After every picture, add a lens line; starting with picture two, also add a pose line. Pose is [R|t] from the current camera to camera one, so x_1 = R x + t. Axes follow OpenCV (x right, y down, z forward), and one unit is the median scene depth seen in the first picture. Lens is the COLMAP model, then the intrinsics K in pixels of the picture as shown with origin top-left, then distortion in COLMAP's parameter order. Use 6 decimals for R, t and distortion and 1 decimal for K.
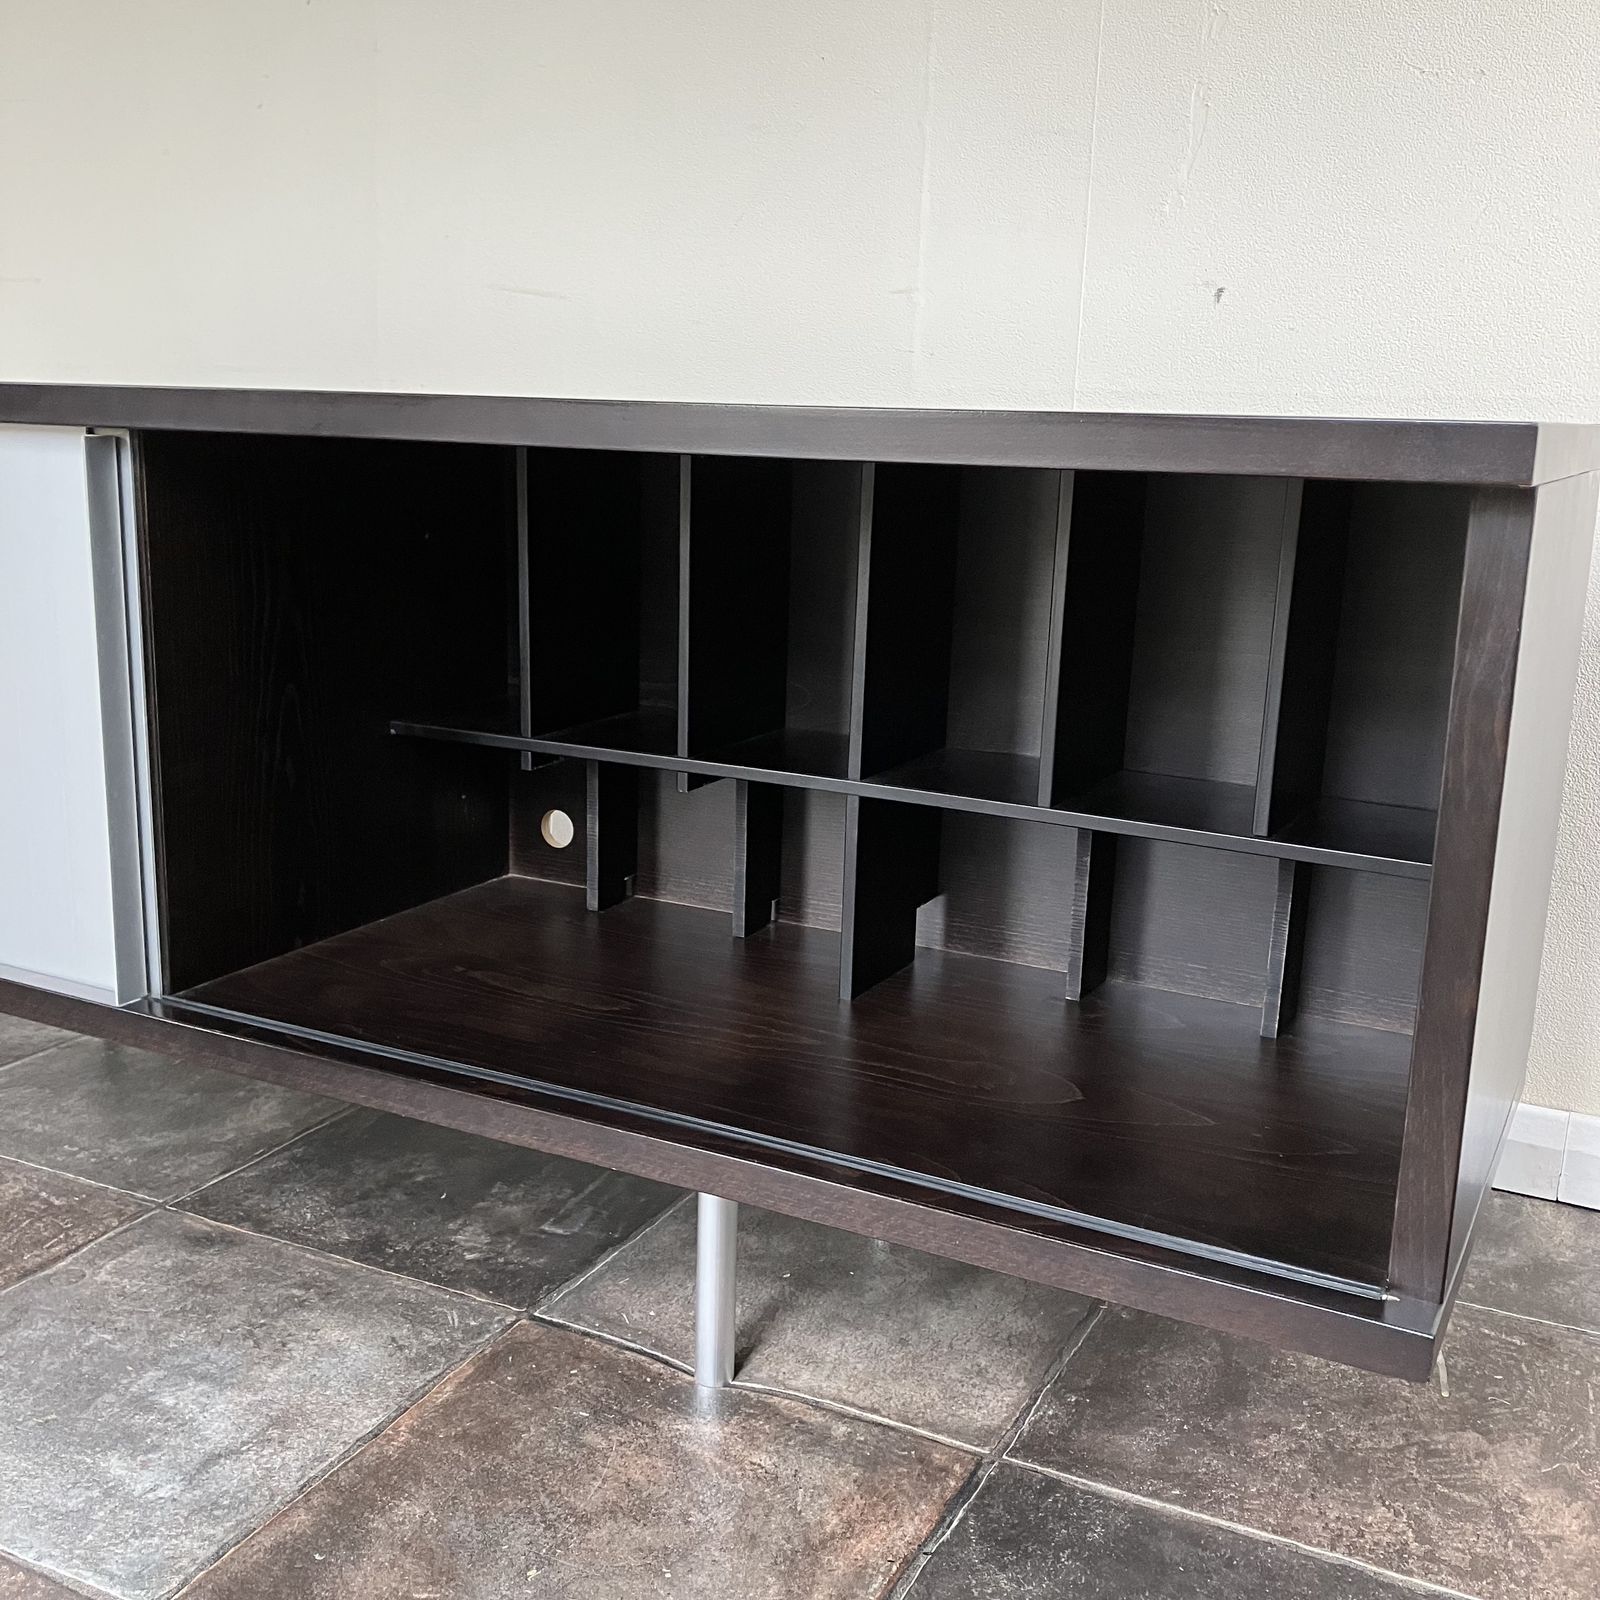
lens RADIAL K [[1768.7, 0, 798.5], [0, 1768.7, 802.9], [0, 0, 1]] dist [0.014456, 0.000000]
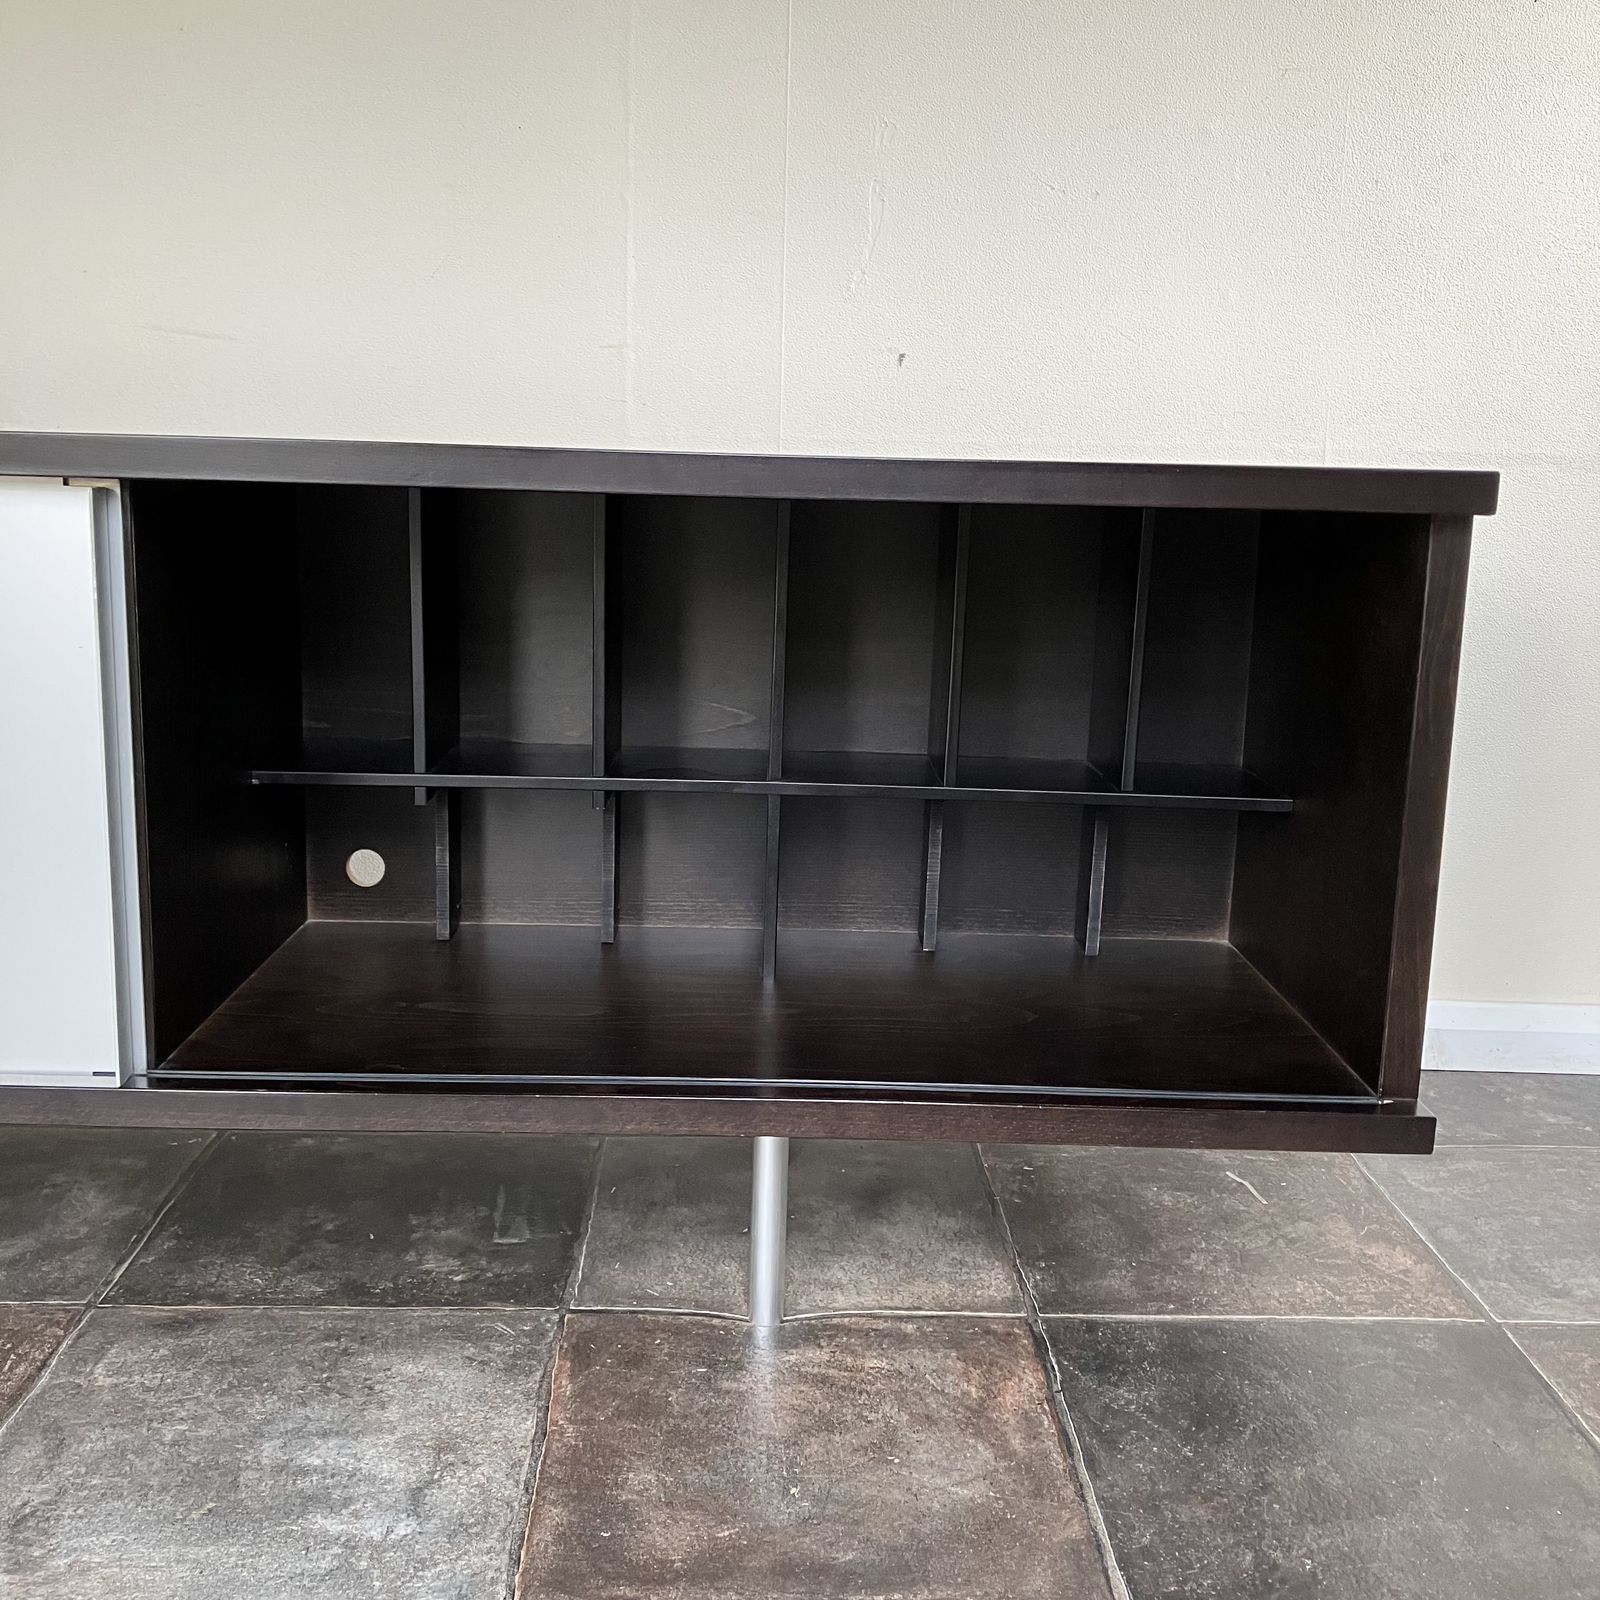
lens RADIAL K [[1768.7, 0, 771.9], [0, 1768.7, 802.1], [0, 0, 1]] dist [0.014456, 0.000000]
pose [[0.879634, -0.093139, 0.466444, -0.528886], [0.101643, 0.994797, 0.006958, -0.007919], [-0.464665, 0.041290, 0.884523, -0.005074]]
